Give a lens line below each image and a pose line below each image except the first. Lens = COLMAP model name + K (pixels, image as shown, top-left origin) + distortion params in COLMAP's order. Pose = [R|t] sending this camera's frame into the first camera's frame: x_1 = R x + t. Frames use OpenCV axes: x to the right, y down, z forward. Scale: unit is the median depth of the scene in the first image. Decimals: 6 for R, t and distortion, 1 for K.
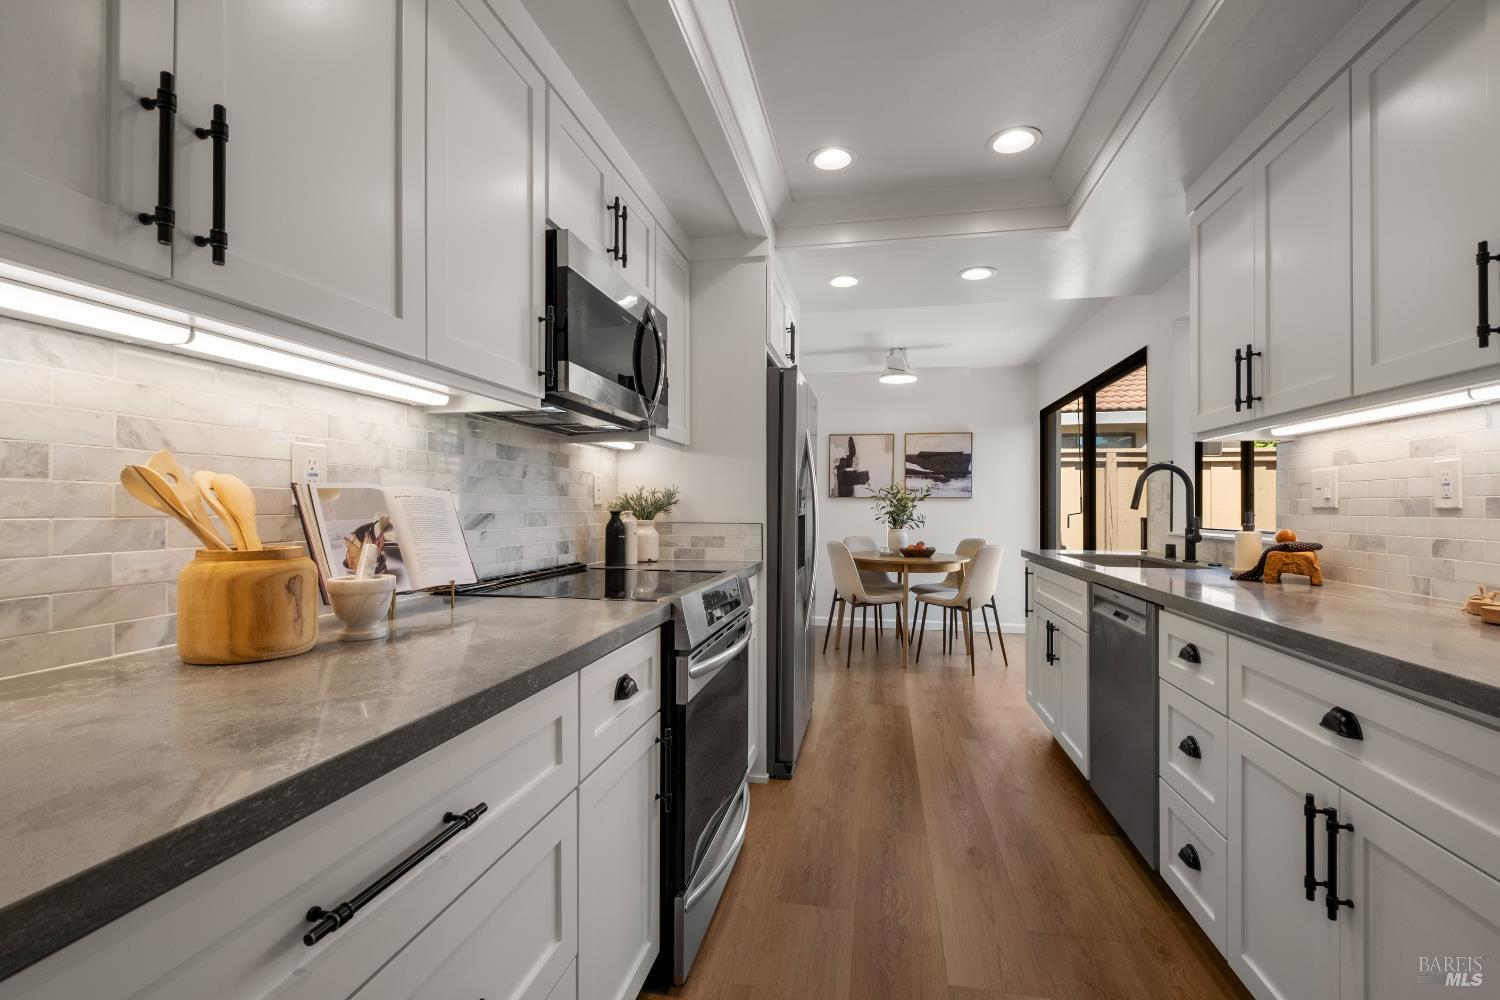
lens RADIAL K [[671.5, 0, 750.9], [0, 671.5, 513.1], [0, 0, 1]] dist [0.002405, -0.000444]
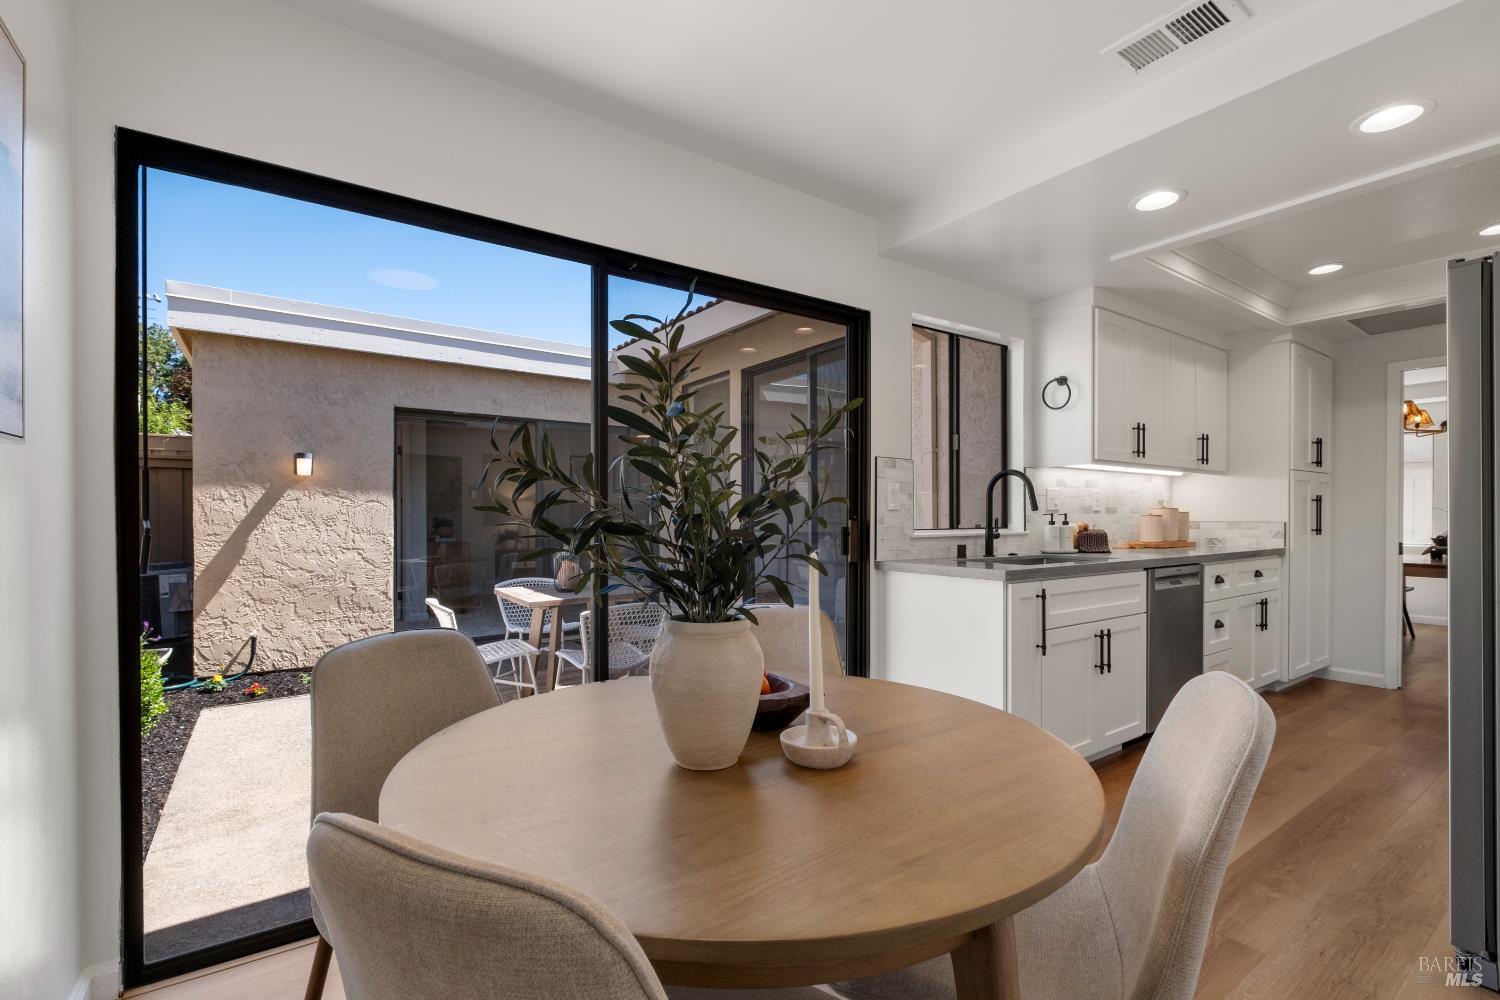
lens RADIAL K [[671.5, 0, 750.9], [0, 671.5, 513.1], [0, 0, 1]] dist [0.002405, -0.000444]
pose [[-0.722761, -0.002559, 0.691093, 0.200758], [0.002264, 0.999979, 0.006070, -0.011799], [-0.691094, 0.005952, -0.722740, 2.718880]]
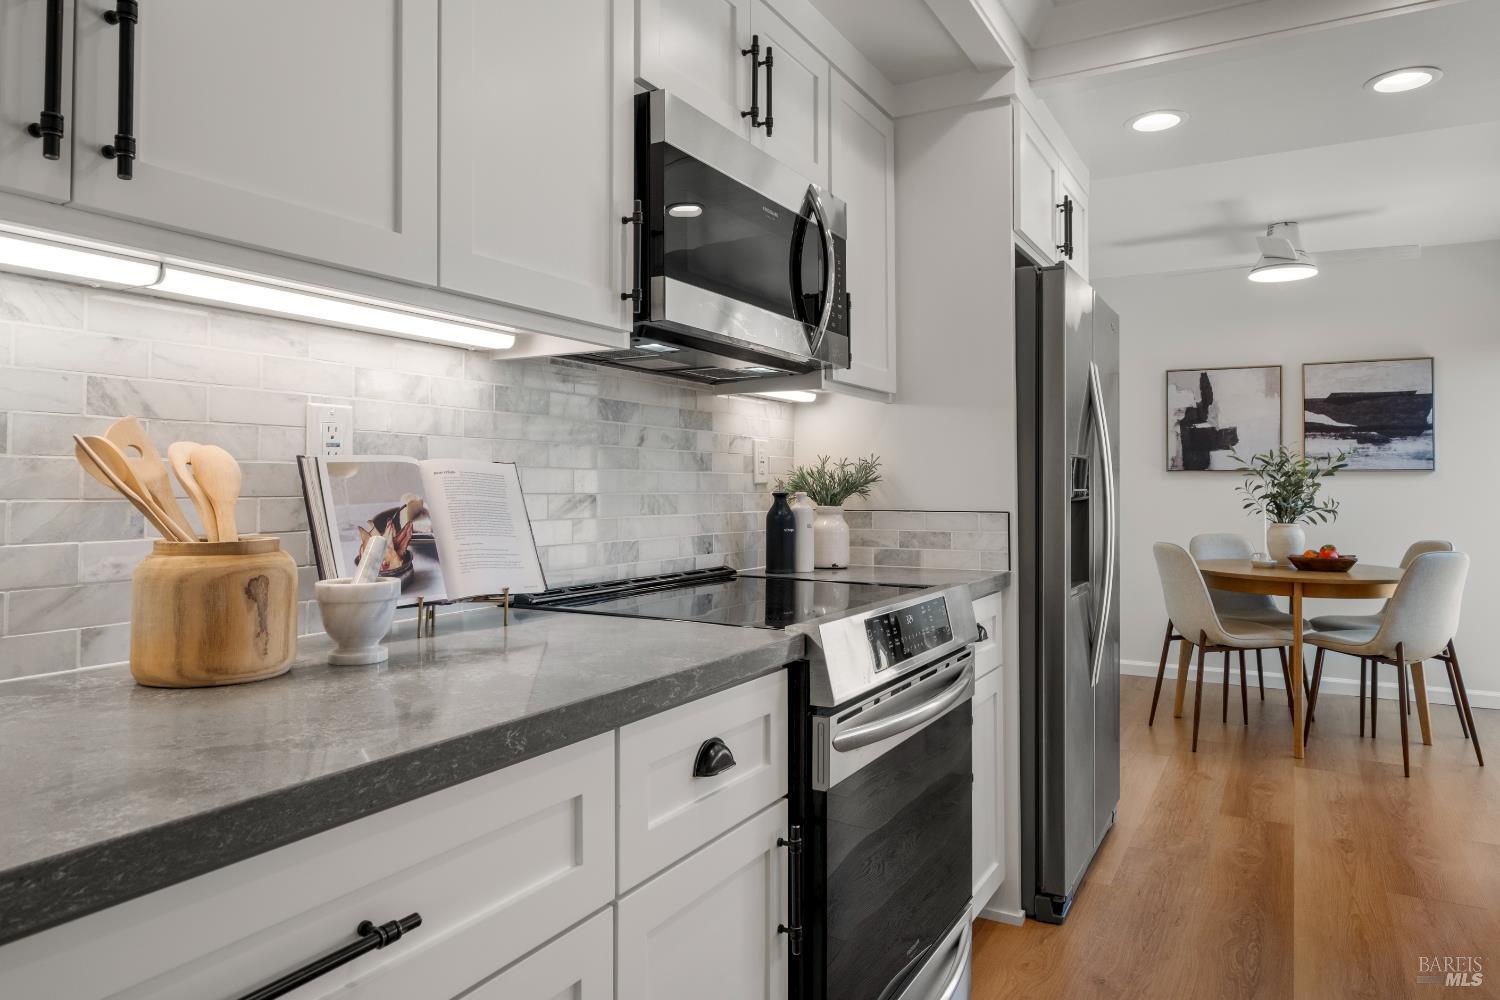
lens RADIAL K [[976.1, 0, 751.3], [0, 976.1, 470.6], [0, 0, 1]] dist [0.000162, 0.003966]
pose [[0.949477, -0.006506, -0.313769, 0.093528], [-0.001683, 0.999665, -0.025821, 0.000247], [0.313831, 0.025045, 0.949148, 0.053727]]
